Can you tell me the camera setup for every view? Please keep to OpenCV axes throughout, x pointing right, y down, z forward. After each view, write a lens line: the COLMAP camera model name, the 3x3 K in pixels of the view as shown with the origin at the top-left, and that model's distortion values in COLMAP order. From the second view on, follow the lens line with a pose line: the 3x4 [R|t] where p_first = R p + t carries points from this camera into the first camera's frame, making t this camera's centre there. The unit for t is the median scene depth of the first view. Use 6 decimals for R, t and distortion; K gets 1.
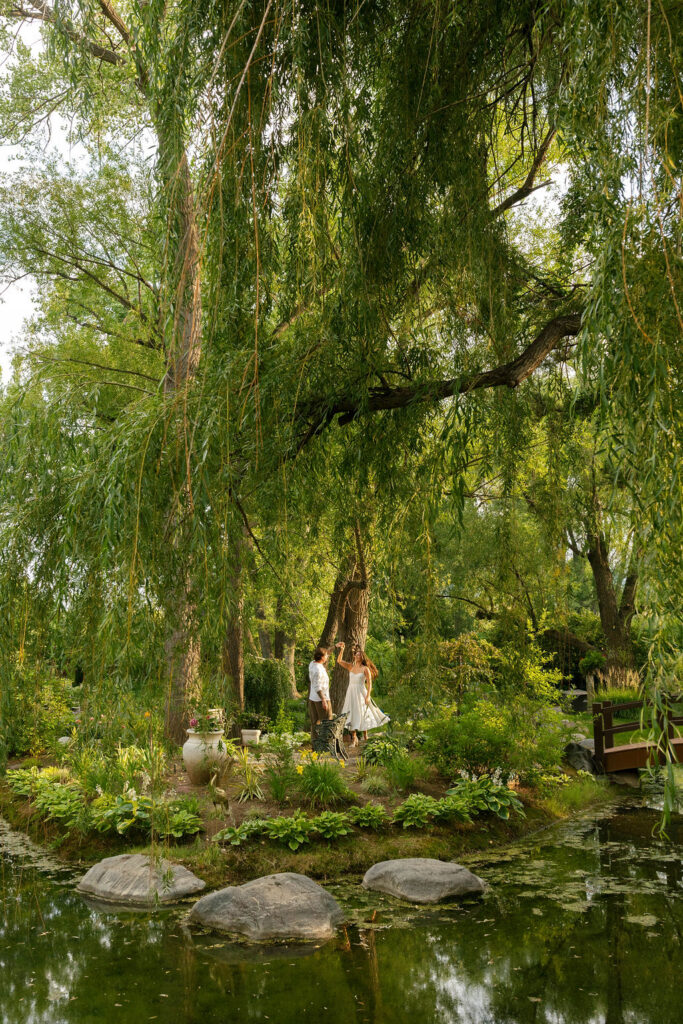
lens RADIAL K [[959.7, 0, 320.4], [0, 959.7, 513.9], [0, 0, 1]] dist [-0.005571, -0.004581]
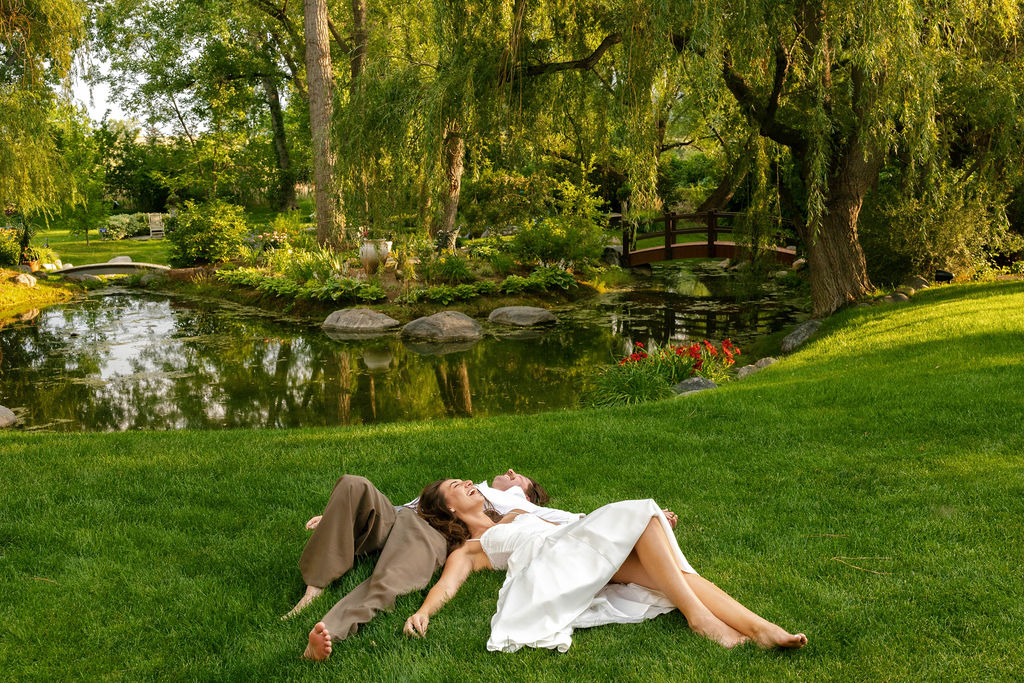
lens RADIAL K [[1004.8, 0, 509.7], [0, 1004.8, 340.5], [0, 0, 1]] dist [0.005481, -0.016746]
pose [[0.988306, -0.026715, 0.150127, -0.159555], [-0.019319, 0.954663, 0.297061, -0.103593], [-0.151256, -0.296487, 0.942983, -0.618406]]
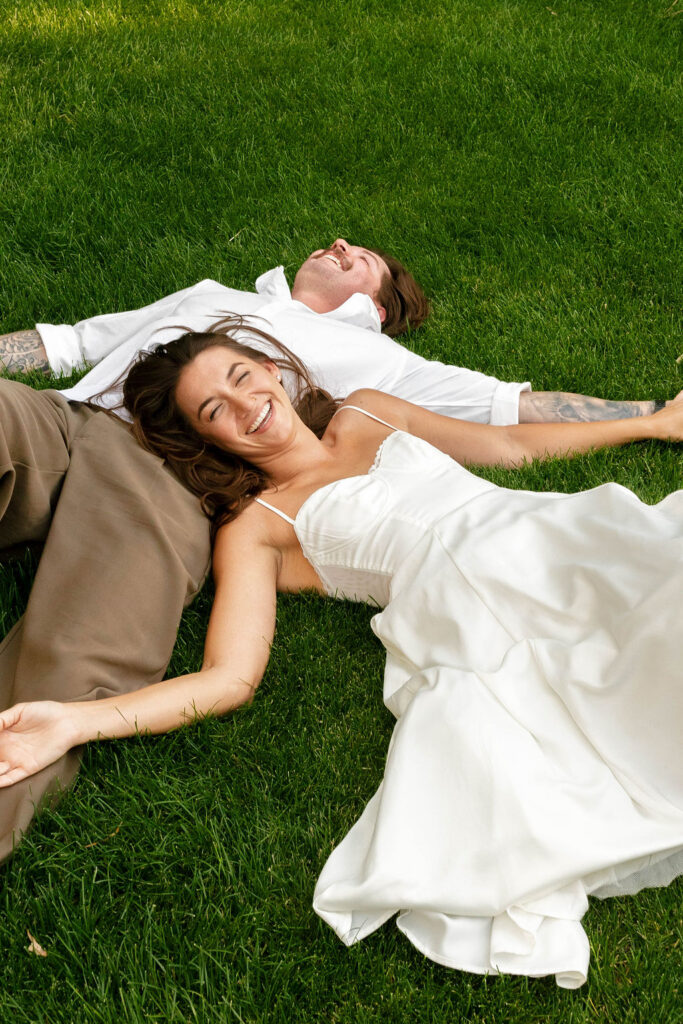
lens RADIAL K [[1479.8, 0, 341.5], [0, 1479.8, 512.0], [0, 0, 1]] dist [0.002479, -0.021803]
pose [[0.973644, -0.088779, 0.210085, -0.155083], [-0.092100, 0.689639, 0.718273, -0.078969], [-0.208650, -0.718691, 0.663286, -0.453742]]
